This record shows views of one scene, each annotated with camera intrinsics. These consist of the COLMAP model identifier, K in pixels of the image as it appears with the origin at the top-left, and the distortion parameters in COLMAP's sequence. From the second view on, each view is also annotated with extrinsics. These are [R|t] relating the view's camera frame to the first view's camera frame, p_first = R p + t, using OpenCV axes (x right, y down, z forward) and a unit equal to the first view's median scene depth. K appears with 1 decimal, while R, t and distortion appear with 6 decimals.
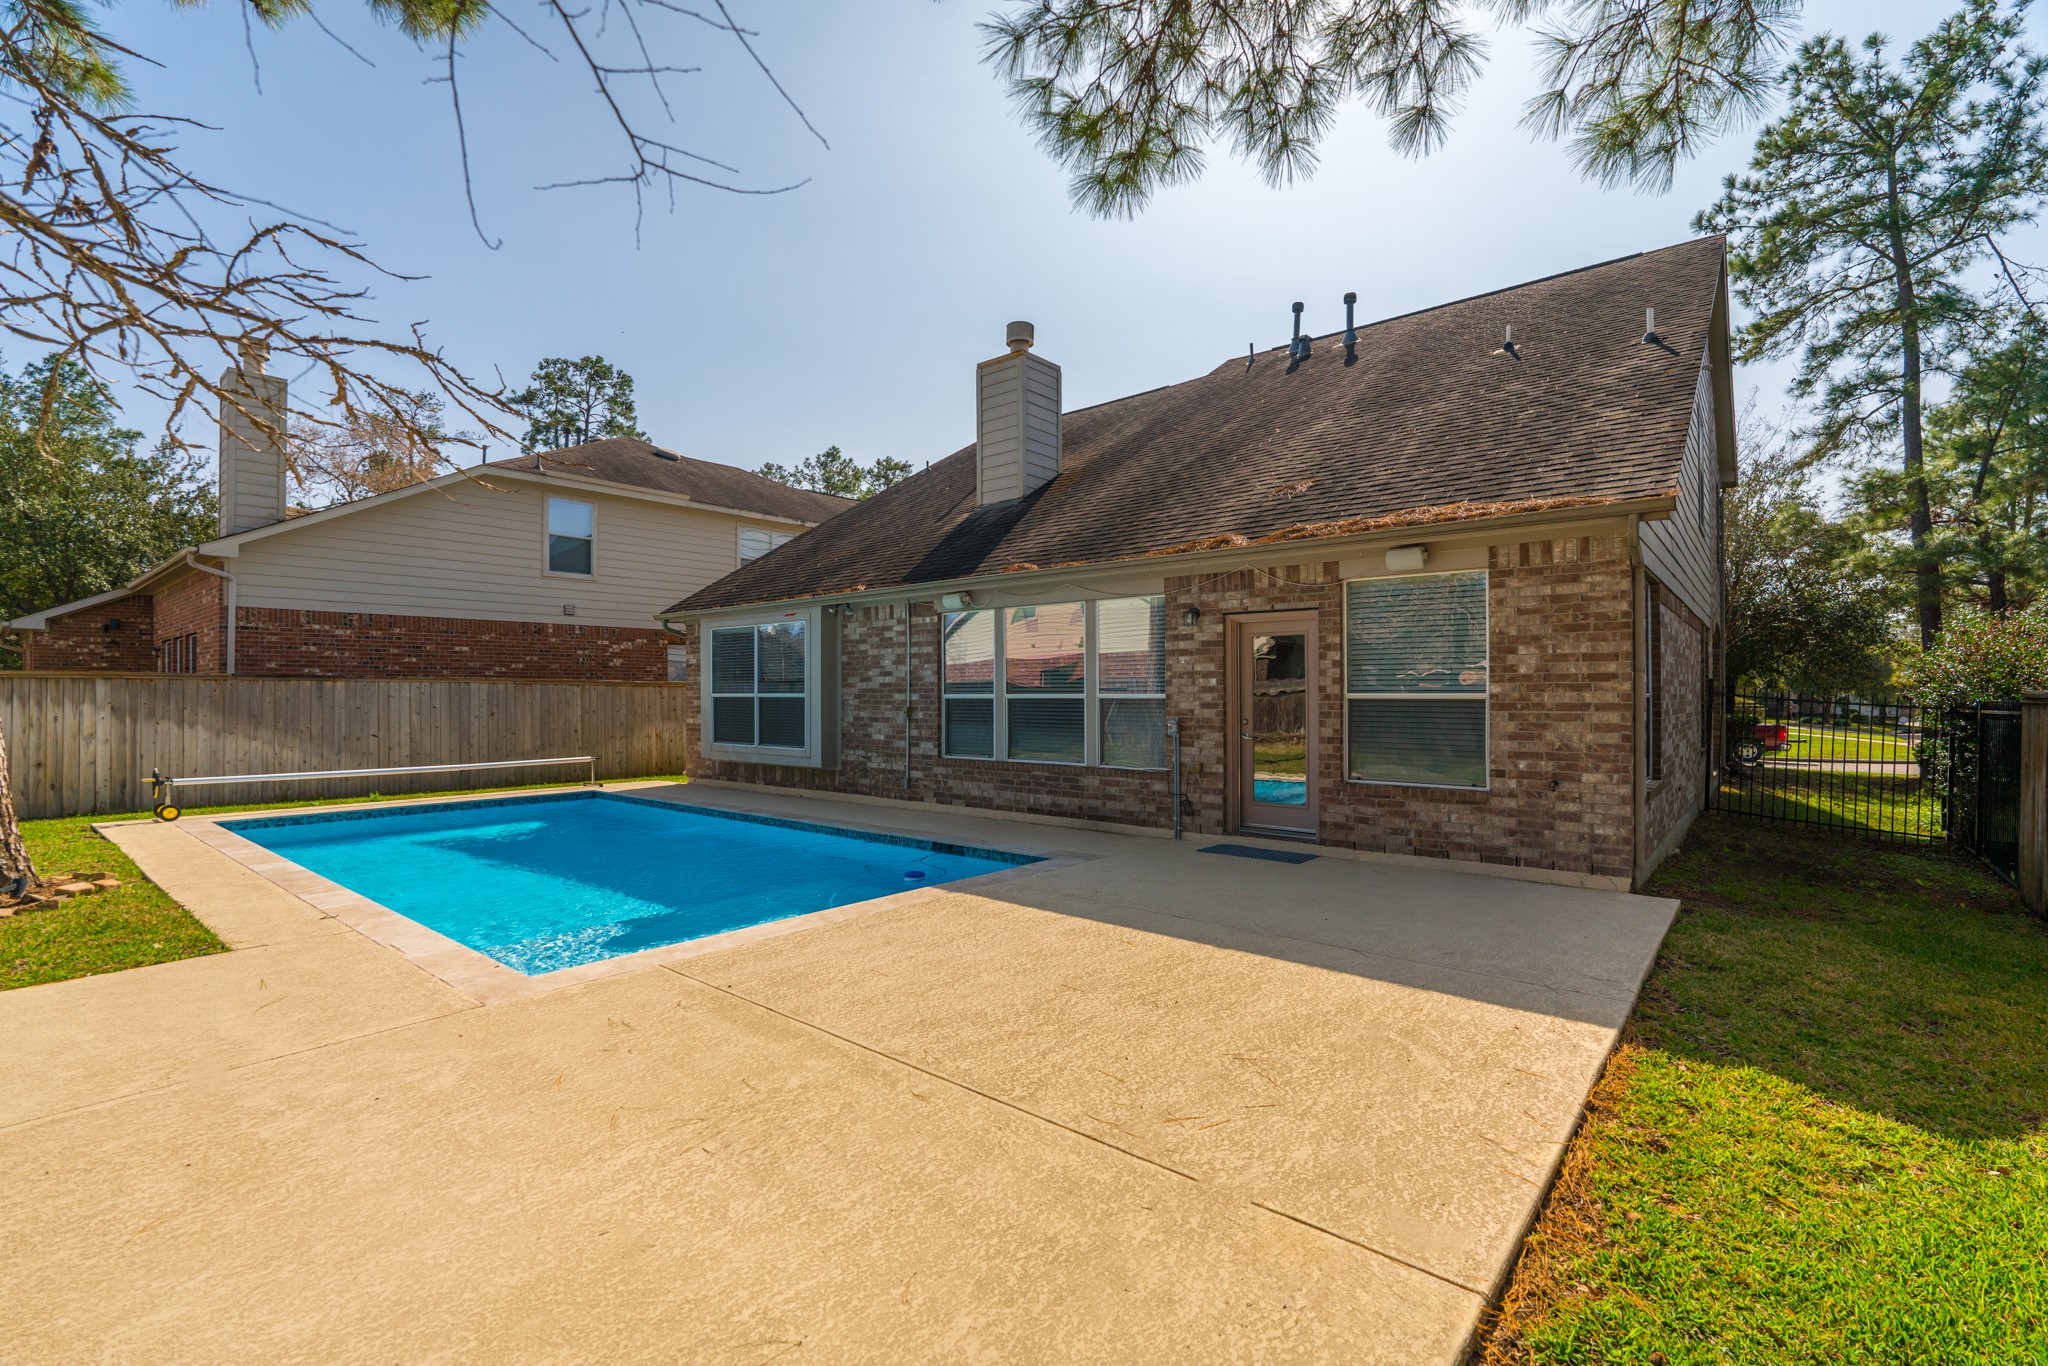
lens RADIAL K [[911.5, 0, 1022.4], [0, 911.5, 683.9], [0, 0, 1]] dist [-0.008164, -0.000096]
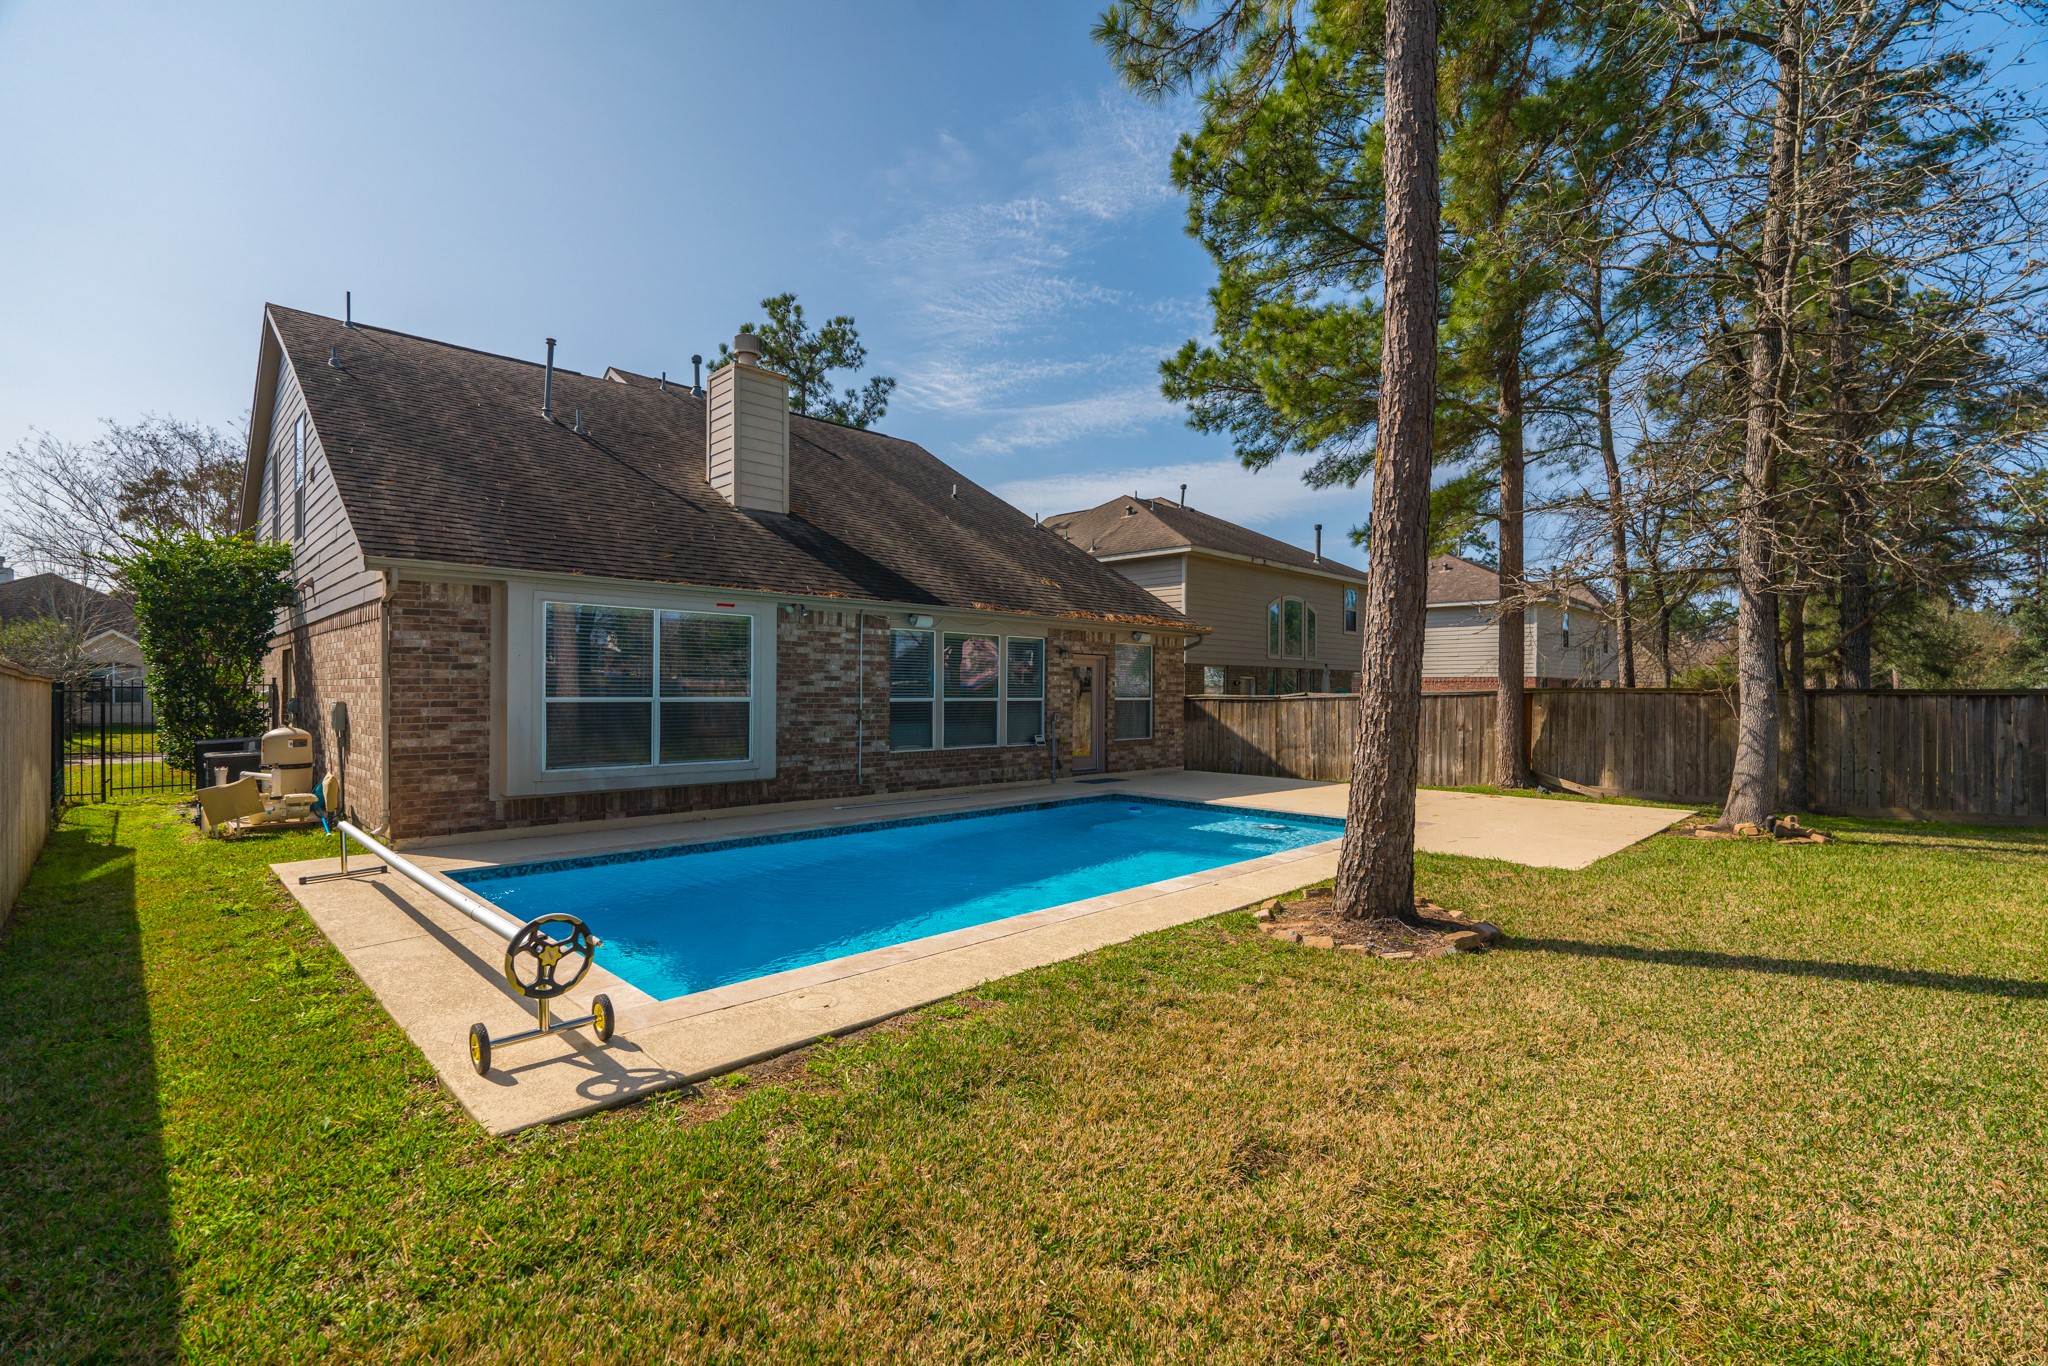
lens RADIAL K [[911.5, 0, 1020.7], [0, 911.5, 690.1], [0, 0, 1]] dist [-0.008164, -0.000096]
pose [[0.090017, 0.002647, 0.995937, -1.159265], [-0.019327, 0.999813, -0.000910, -0.000897], [-0.995753, -0.019167, 0.090052, 0.694688]]
